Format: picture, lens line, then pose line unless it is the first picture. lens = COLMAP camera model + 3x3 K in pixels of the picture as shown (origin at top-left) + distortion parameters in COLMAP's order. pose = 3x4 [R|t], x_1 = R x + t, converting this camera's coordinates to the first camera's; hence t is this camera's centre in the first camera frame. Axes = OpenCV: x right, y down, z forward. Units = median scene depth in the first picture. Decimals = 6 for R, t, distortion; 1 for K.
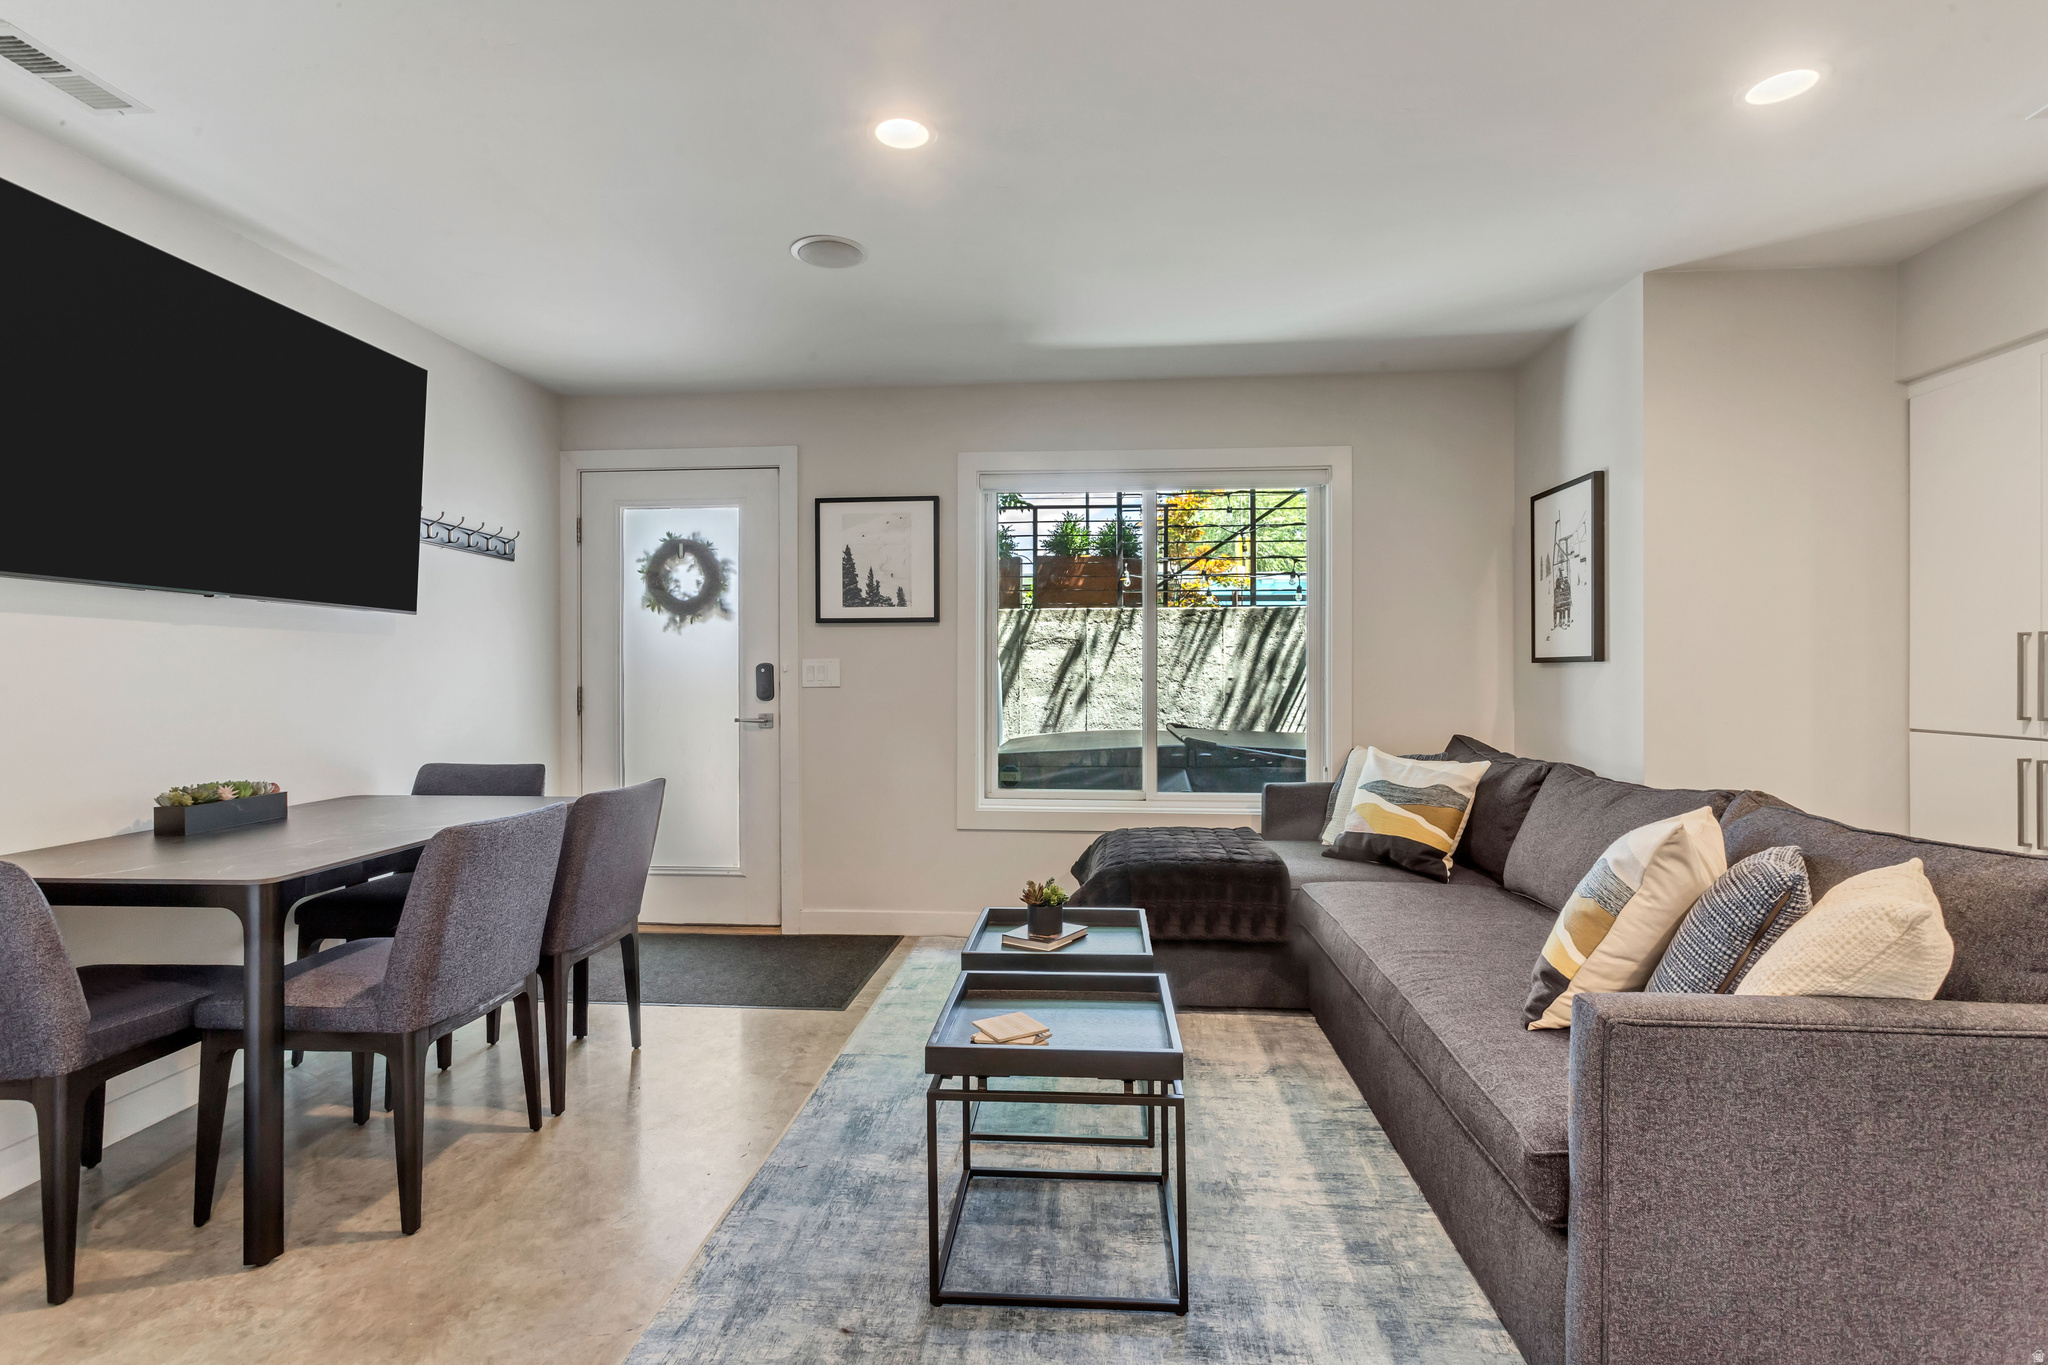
lens RADIAL K [[979.6, 0, 1024.8], [0, 979.6, 675.3], [0, 0, 1]] dist [0.004691, -0.000109]
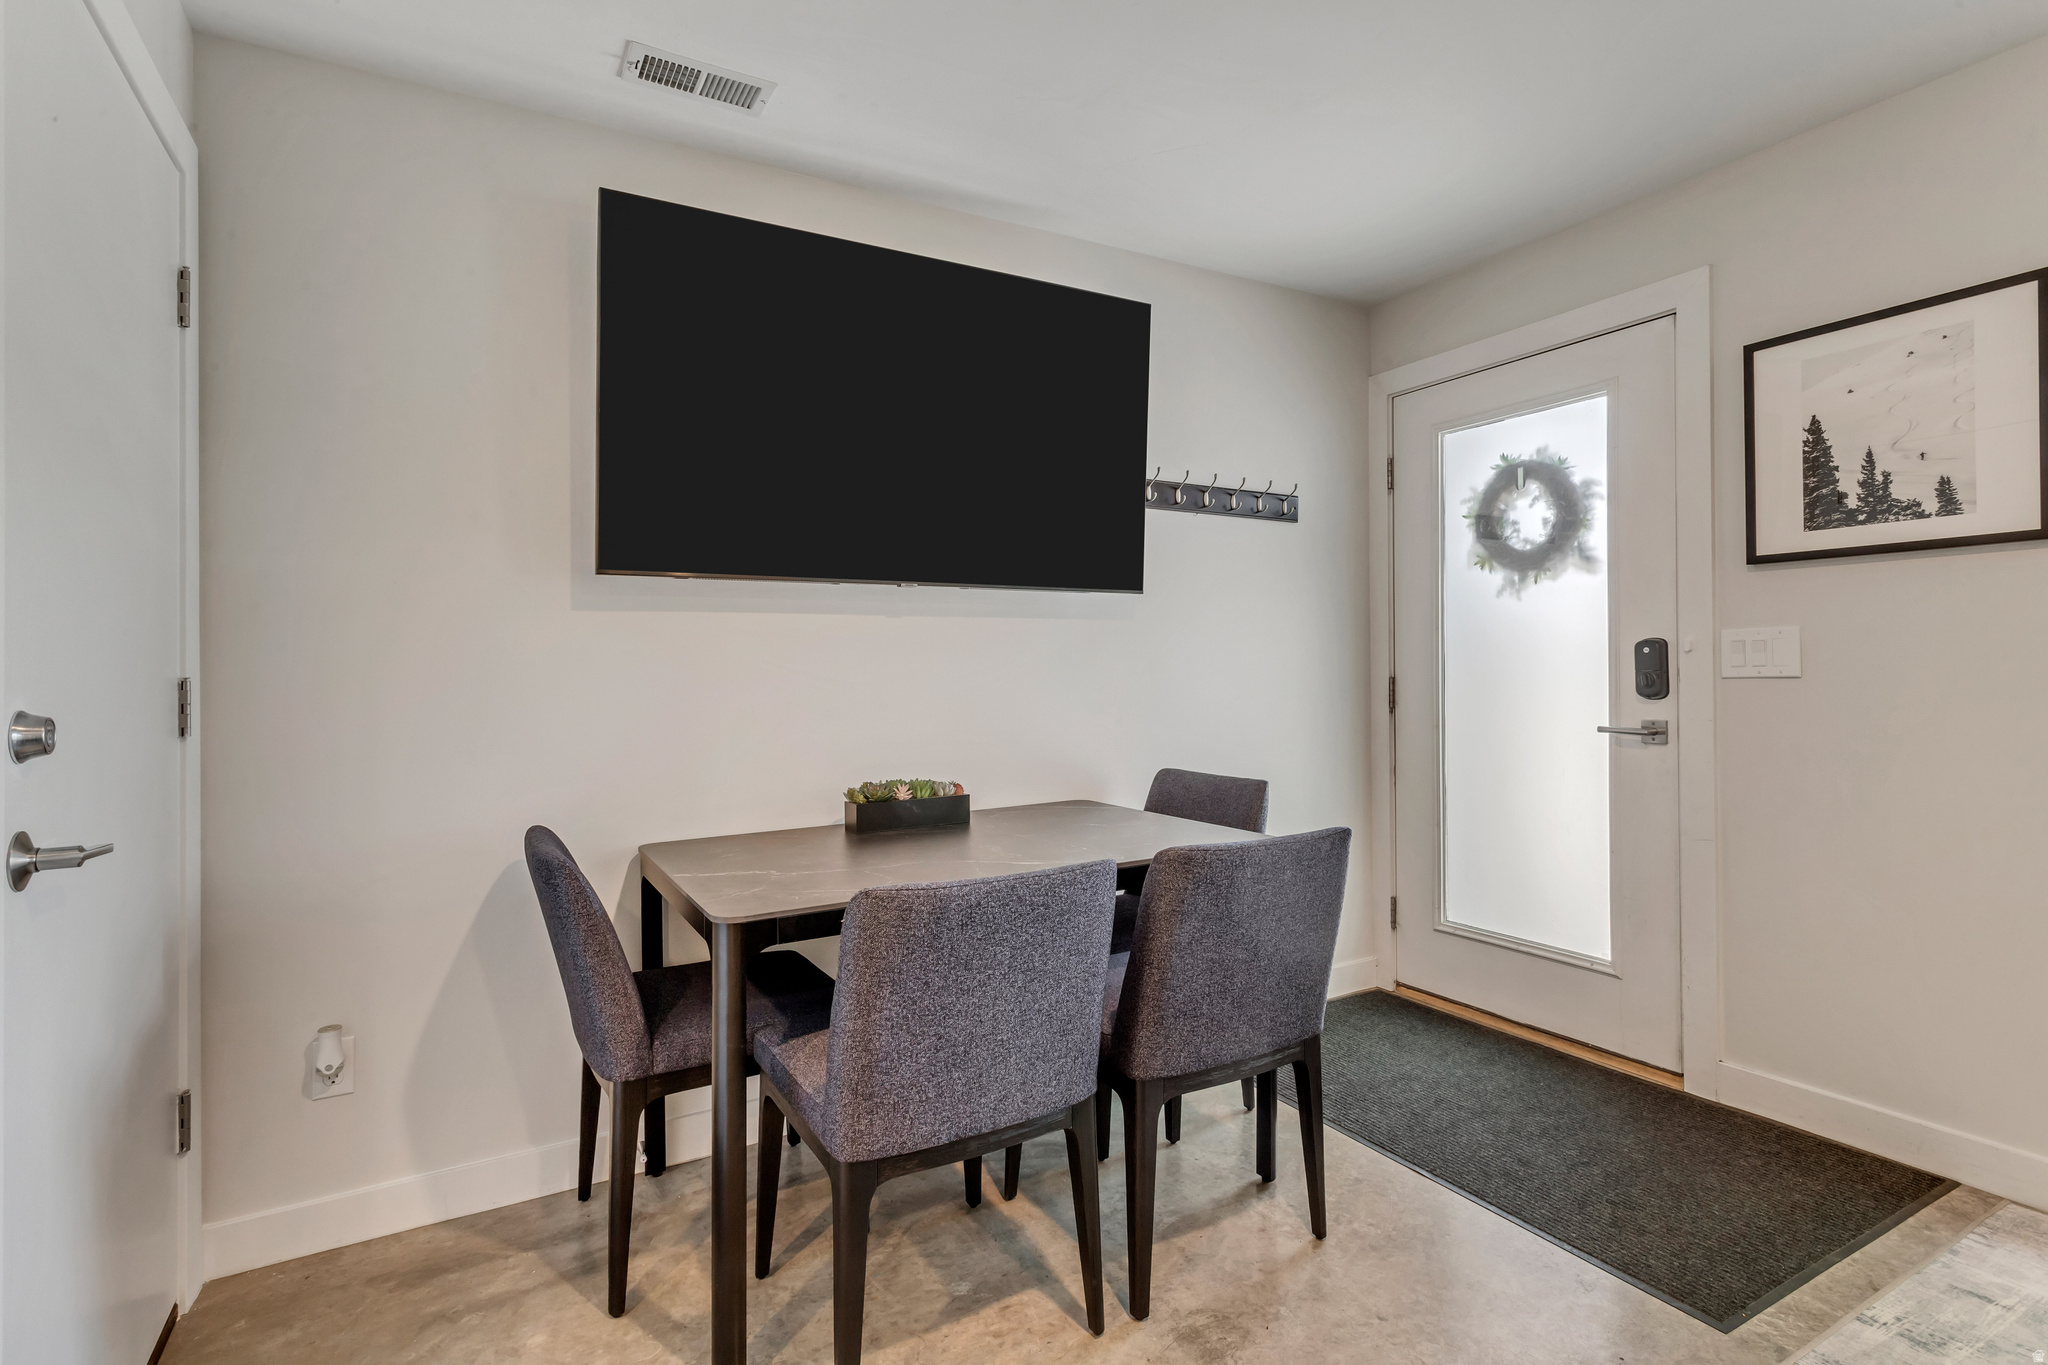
lens RADIAL K [[979.6, 0, 1023.9], [0, 979.6, 671.3], [0, 0, 1]] dist [0.004691, -0.000109]
pose [[0.561990, -0.002498, -0.827140, 0.029111], [0.013157, 0.999896, 0.005919, -0.000862], [0.827040, -0.014209, 0.561964, 0.436877]]
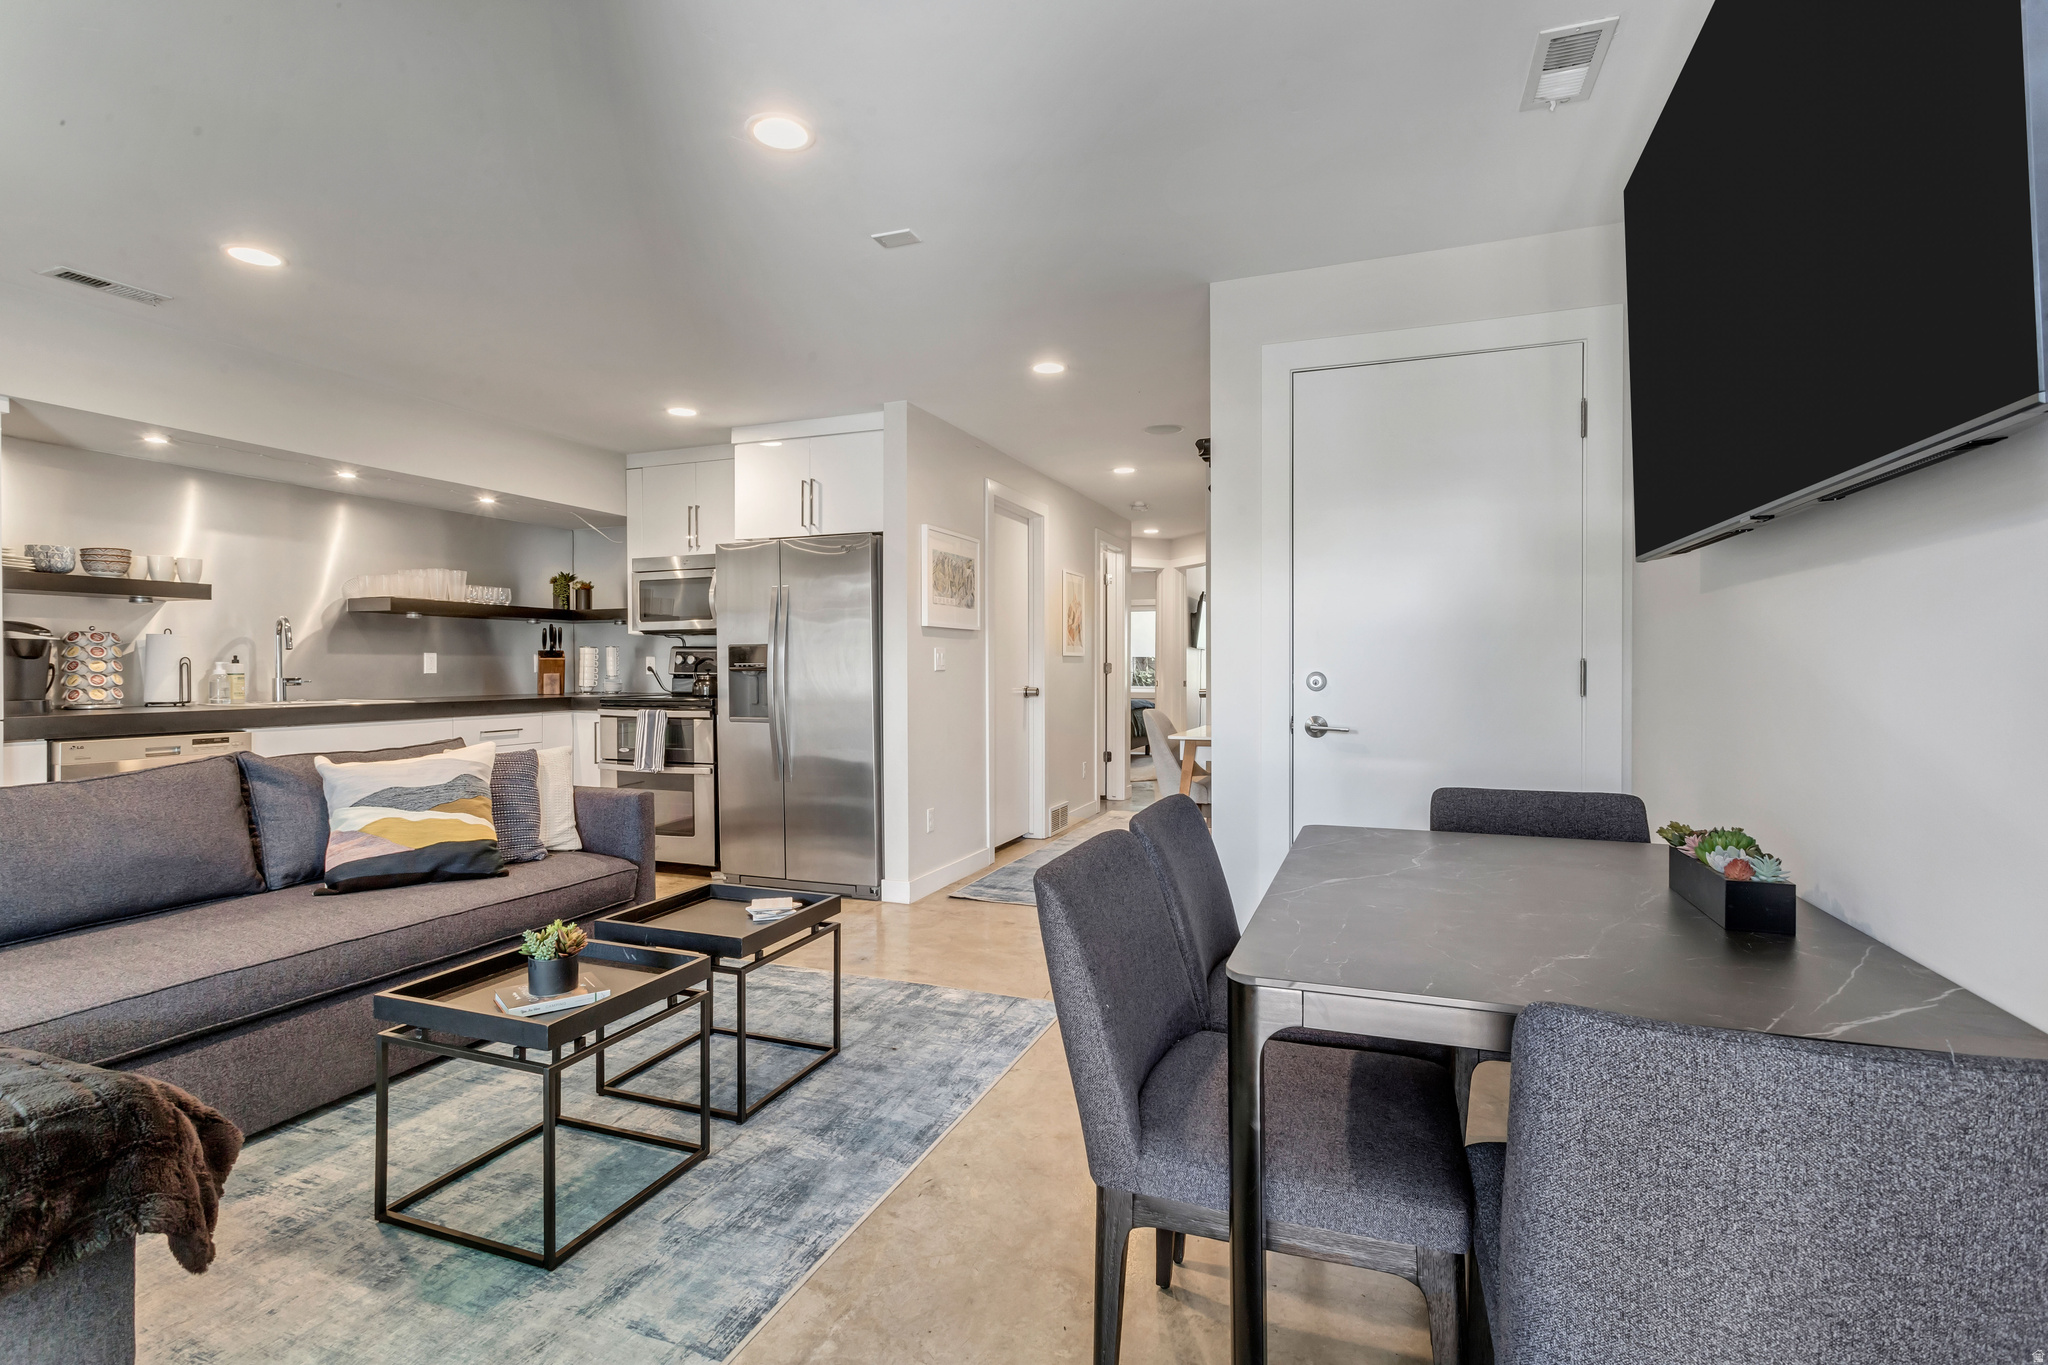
lens RADIAL K [[979.6, 0, 1017.9], [0, 979.6, 673.1], [0, 0, 1]] dist [0.004691, -0.000109]
pose [[-0.960035, 0.003356, 0.279859, -0.452828], [0.006193, 0.999938, 0.009255, 0.001631], [-0.279810, 0.010619, -0.959997, 1.340634]]
